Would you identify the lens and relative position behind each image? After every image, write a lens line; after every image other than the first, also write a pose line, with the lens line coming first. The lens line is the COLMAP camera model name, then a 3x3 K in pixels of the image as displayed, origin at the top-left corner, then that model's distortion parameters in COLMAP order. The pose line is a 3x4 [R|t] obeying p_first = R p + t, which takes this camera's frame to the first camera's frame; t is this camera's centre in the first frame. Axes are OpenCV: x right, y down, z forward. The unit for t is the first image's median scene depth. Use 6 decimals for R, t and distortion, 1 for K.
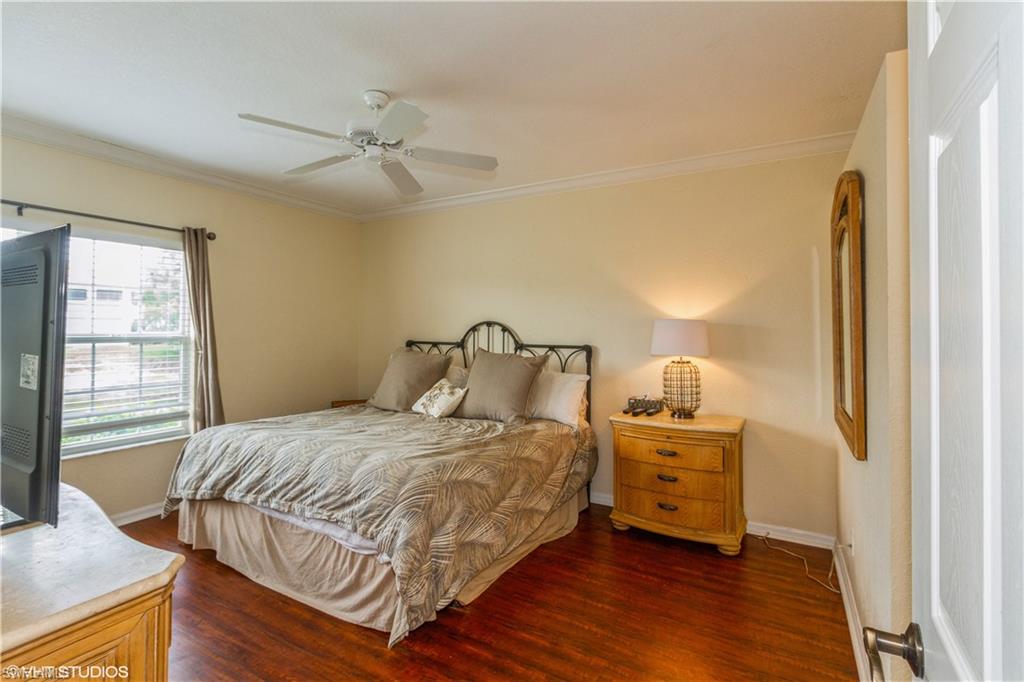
lens RADIAL K [[484.0, 0, 528.0], [0, 484.0, 321.7], [0, 0, 1]] dist [-0.000434, 0.000062]
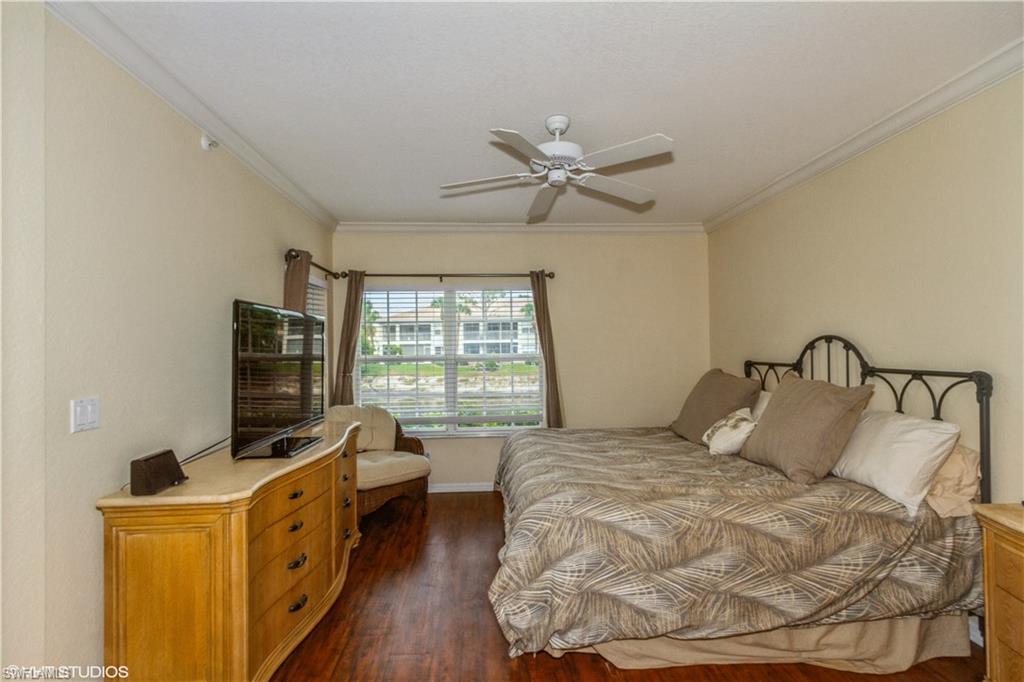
lens RADIAL K [[484.0, 0, 514.3], [0, 484.0, 344.0], [0, 0, 1]] dist [-0.000434, 0.000062]
pose [[0.527052, -0.020475, -0.849587, 0.361853], [0.028434, 0.999575, -0.006451, 0.004586], [0.849358, -0.020757, 0.527410, 0.276273]]
